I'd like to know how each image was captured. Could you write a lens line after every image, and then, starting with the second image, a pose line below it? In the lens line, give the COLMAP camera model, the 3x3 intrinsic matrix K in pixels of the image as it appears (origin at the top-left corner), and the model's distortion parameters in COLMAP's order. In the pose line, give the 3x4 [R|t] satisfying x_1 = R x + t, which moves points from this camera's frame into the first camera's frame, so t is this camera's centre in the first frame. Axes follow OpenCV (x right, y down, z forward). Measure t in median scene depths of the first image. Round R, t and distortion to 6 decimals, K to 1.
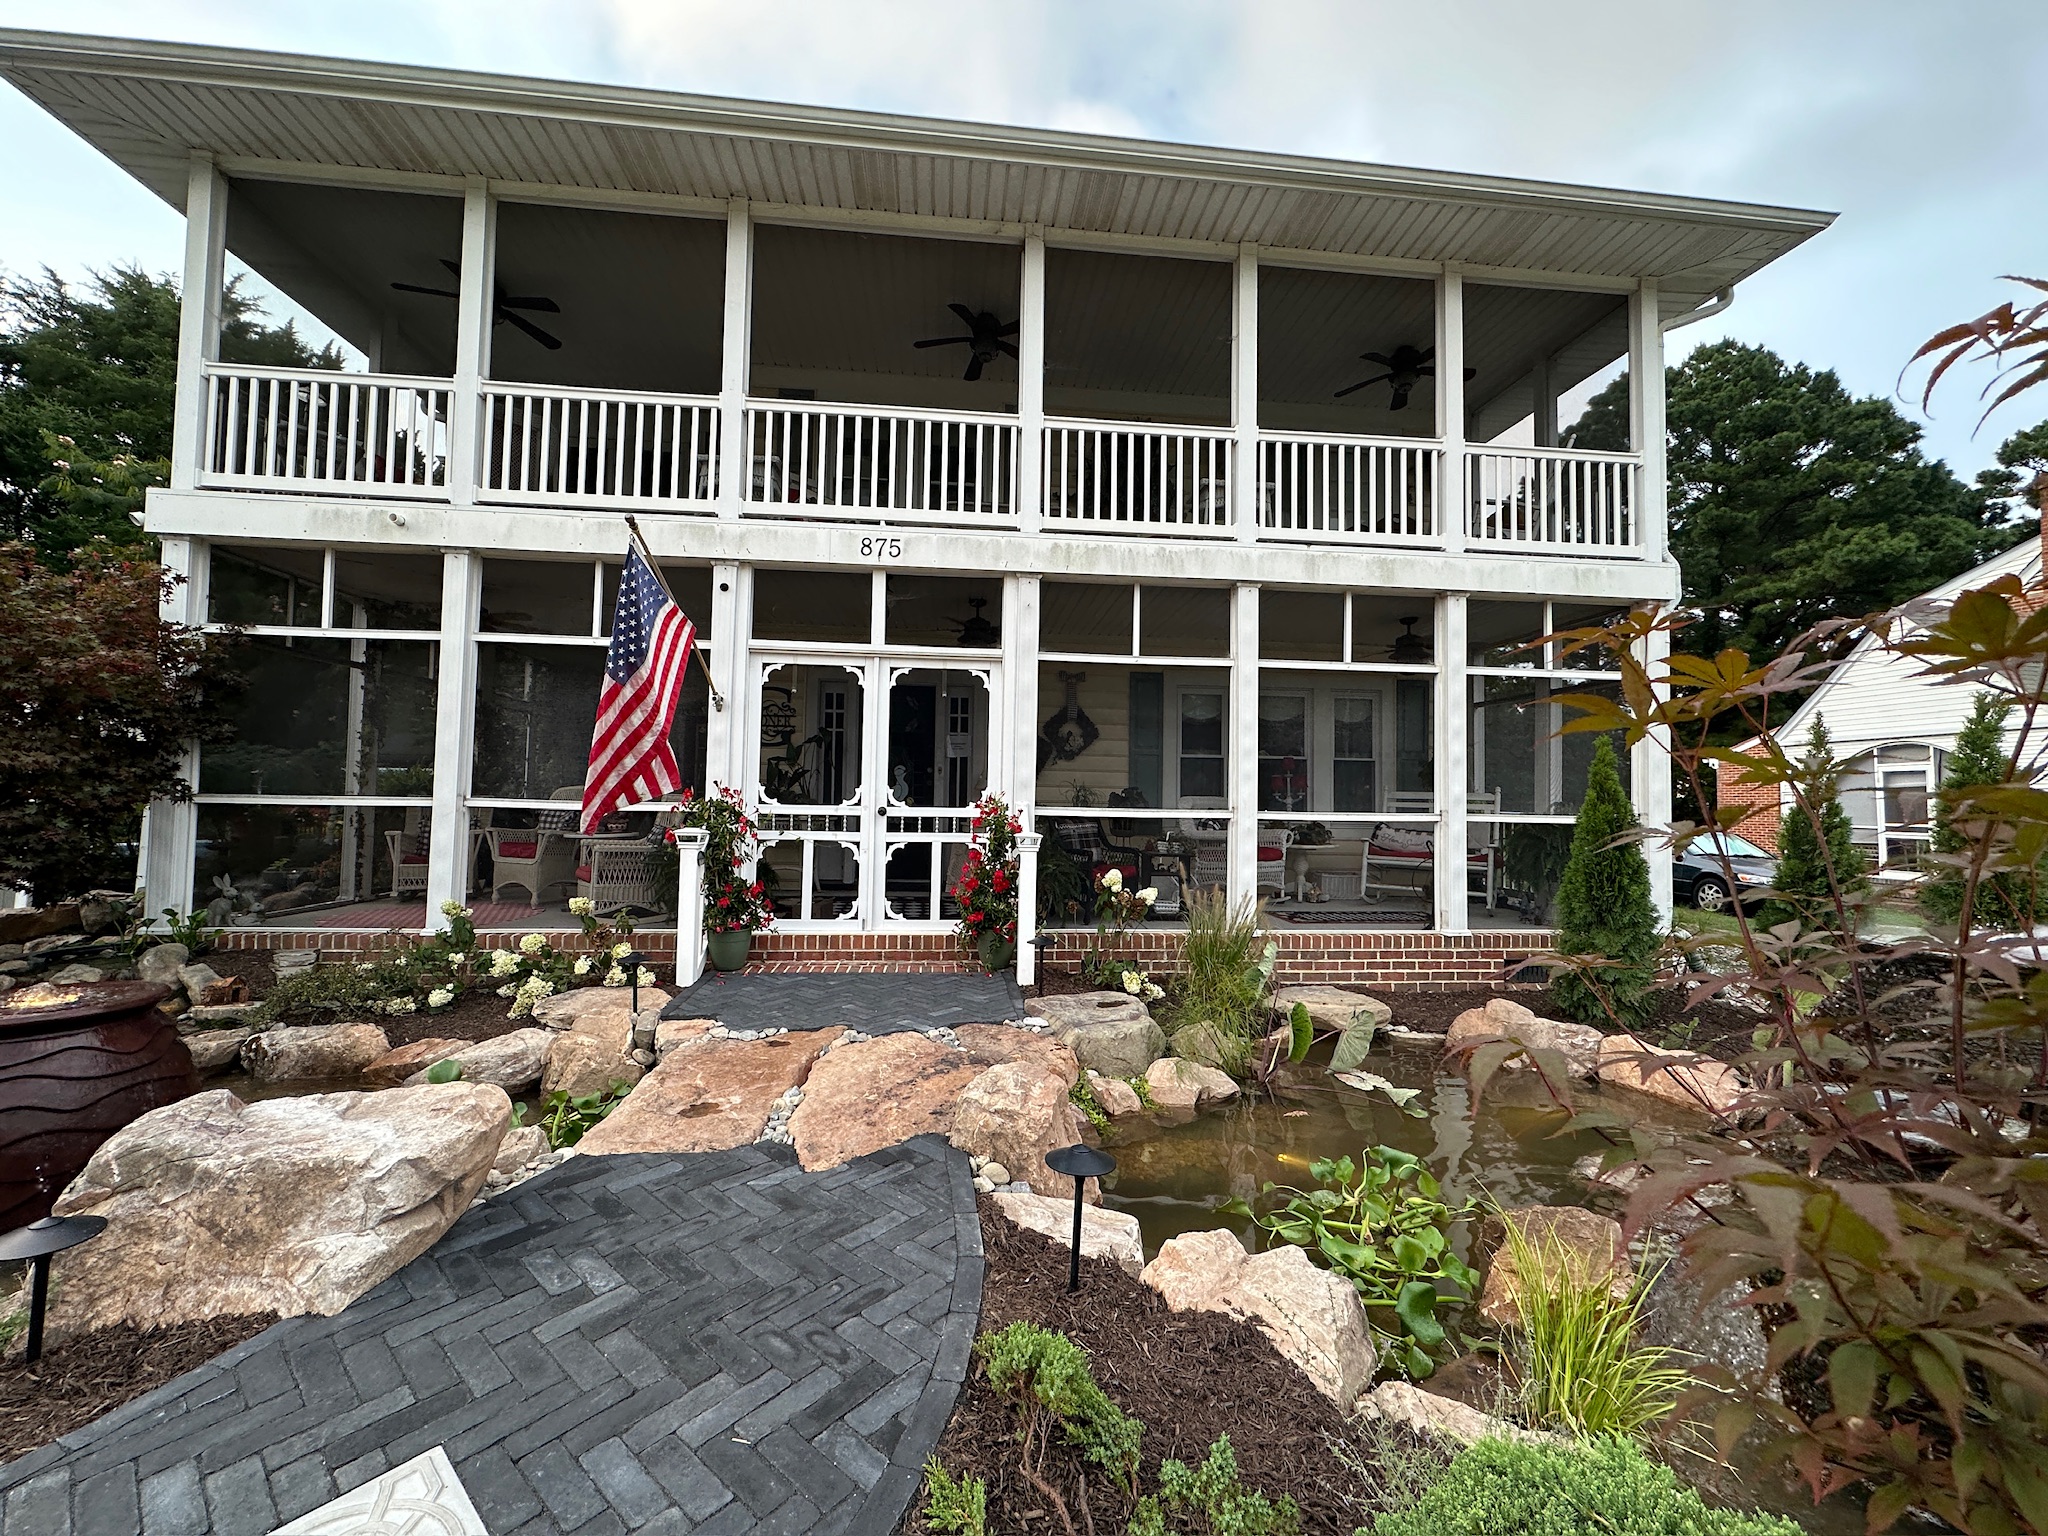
lens RADIAL K [[806.3, 0, 1020.6], [0, 806.3, 773.1], [0, 0, 1]] dist [-0.002997, 0.001269]
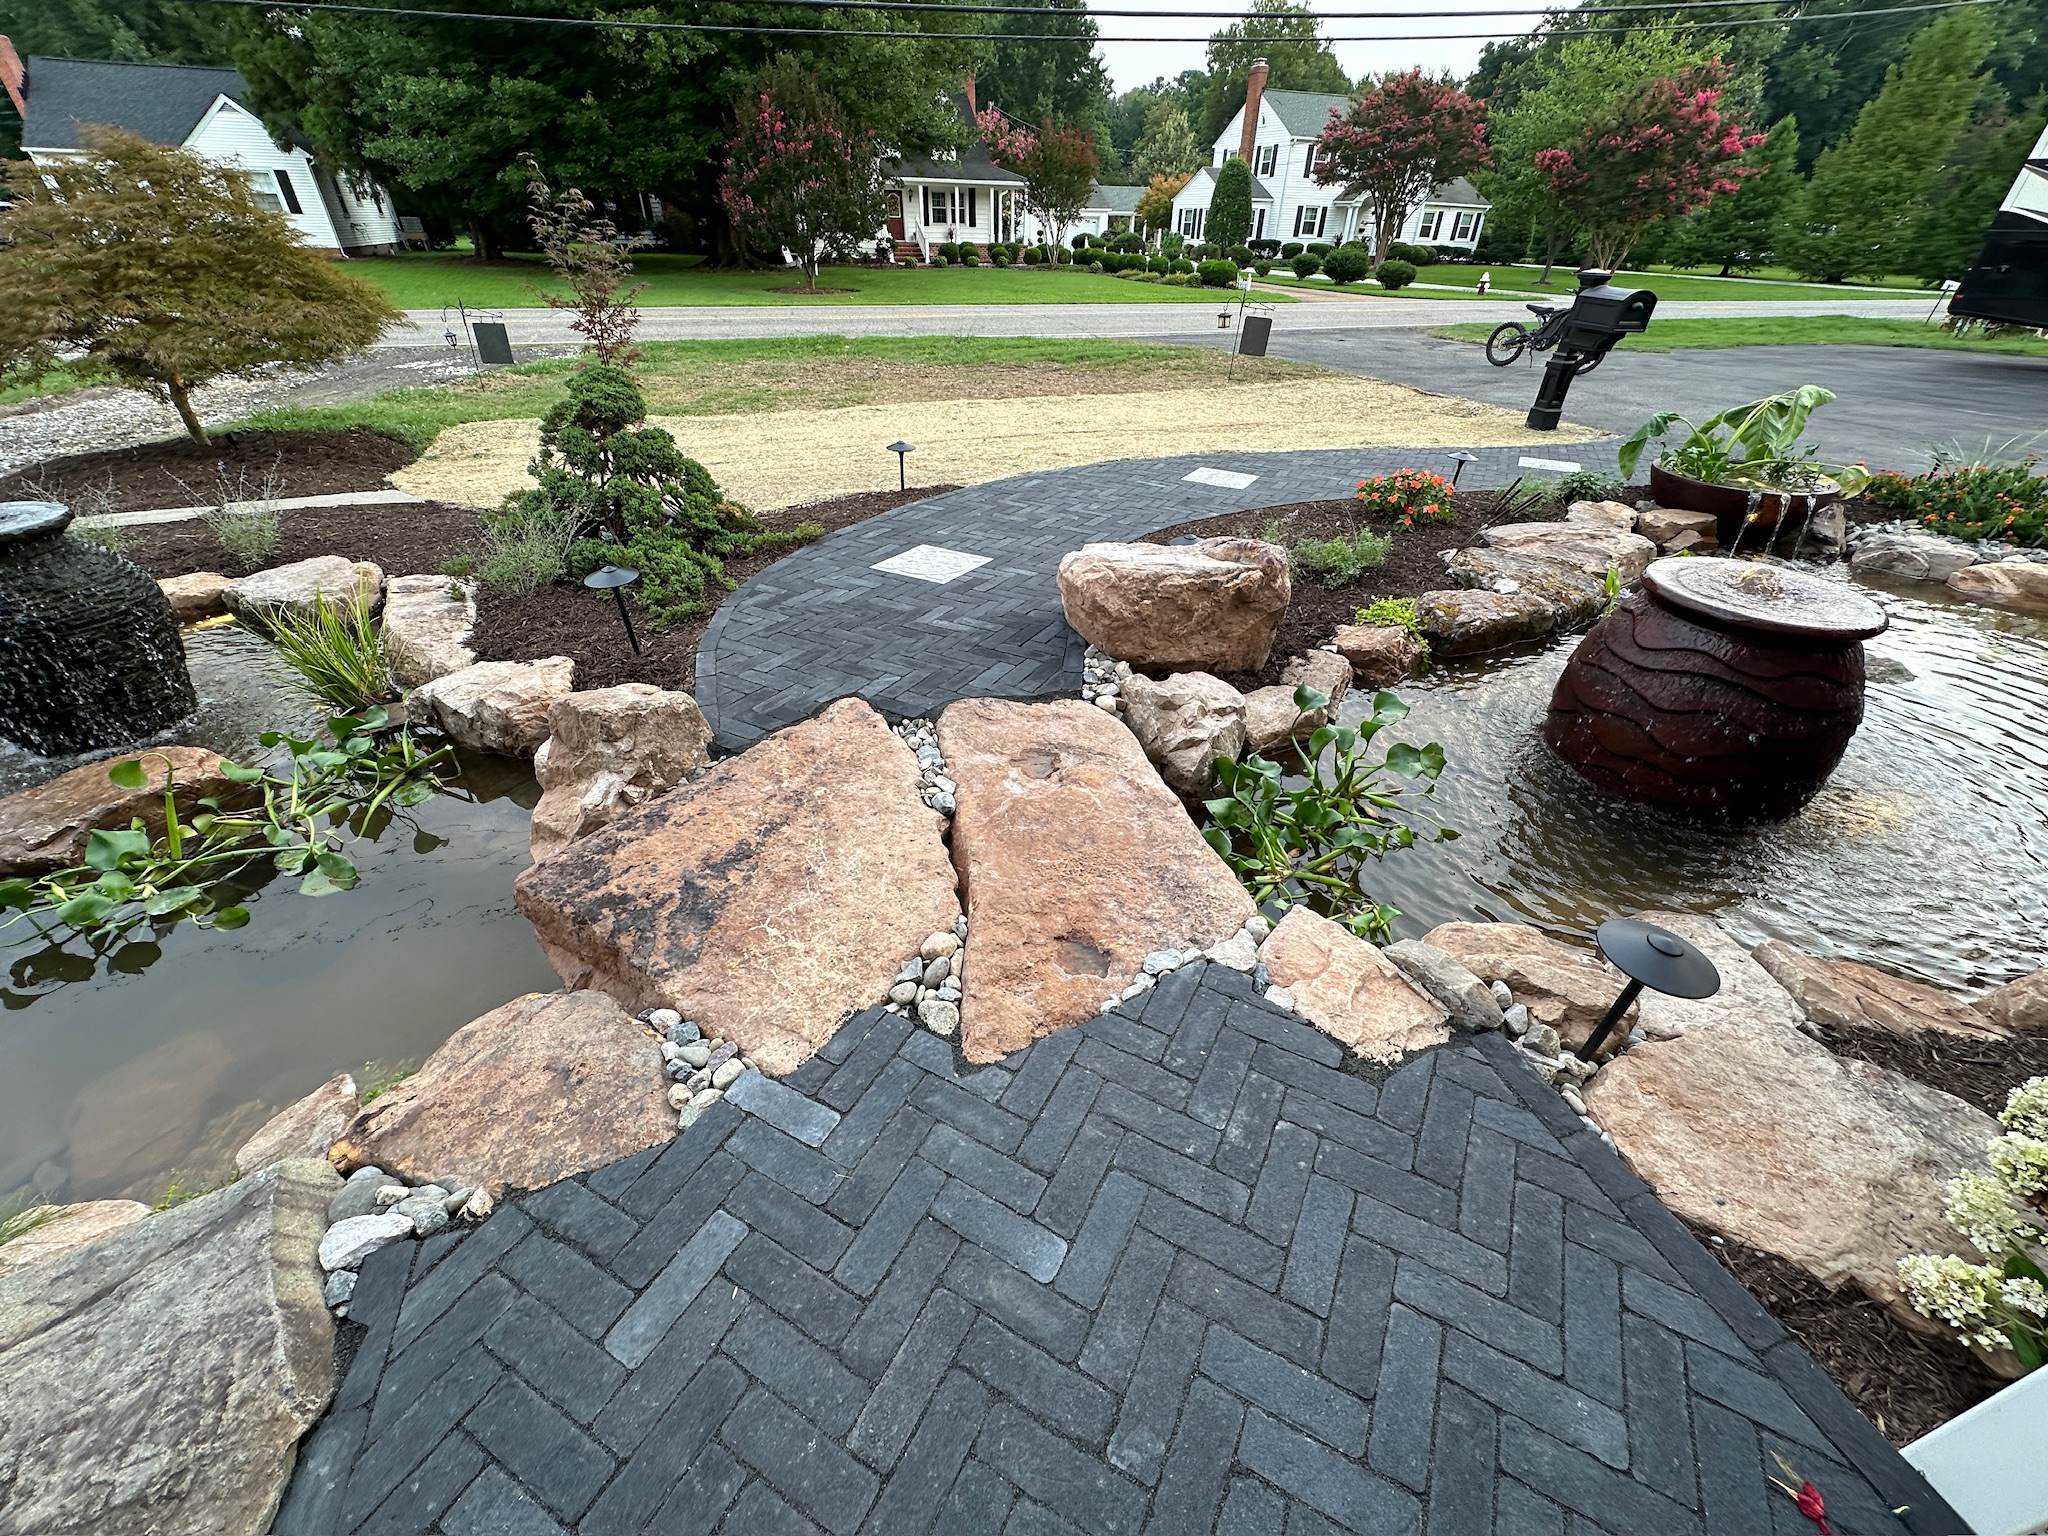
lens RADIAL K [[806.3, 0, 1020.6], [0, 806.3, 773.1], [0, 0, 1]] dist [-0.002997, 0.001269]
pose [[-0.984260, 0.083461, -0.155779, -0.137659], [-0.012449, 0.846526, 0.532201, 0.002518], [0.176289, 0.525763, -0.832163, 0.894913]]
